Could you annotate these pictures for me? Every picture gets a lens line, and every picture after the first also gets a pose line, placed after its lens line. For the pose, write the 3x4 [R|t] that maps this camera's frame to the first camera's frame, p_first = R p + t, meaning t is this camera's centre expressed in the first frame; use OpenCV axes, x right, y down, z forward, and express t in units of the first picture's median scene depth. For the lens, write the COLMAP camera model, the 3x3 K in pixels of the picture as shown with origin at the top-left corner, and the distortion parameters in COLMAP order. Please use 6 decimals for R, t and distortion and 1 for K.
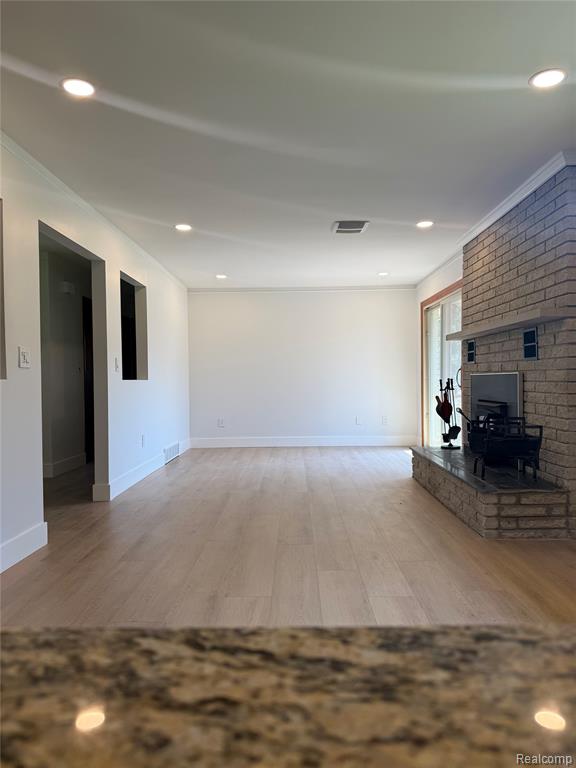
lens RADIAL K [[540.8, 0, 286.9], [0, 540.8, 385.1], [0, 0, 1]] dist [0.006490, -0.003896]
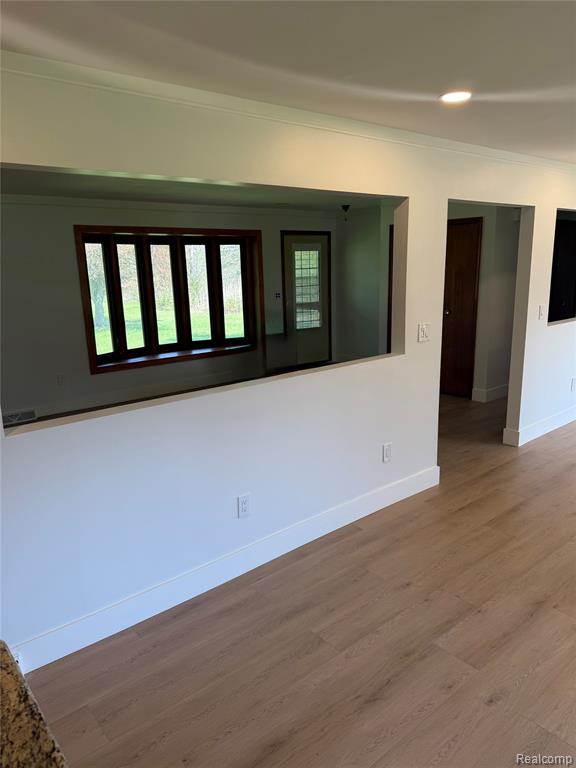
lens RADIAL K [[540.8, 0, 284.3], [0, 540.8, 382.6], [0, 0, 1]] dist [0.006490, -0.003896]
pose [[0.648219, 0.159351, -0.744594, 0.184904], [0.008599, 0.976263, 0.216416, -0.183388], [0.761406, -0.146687, 0.631462, 0.023918]]
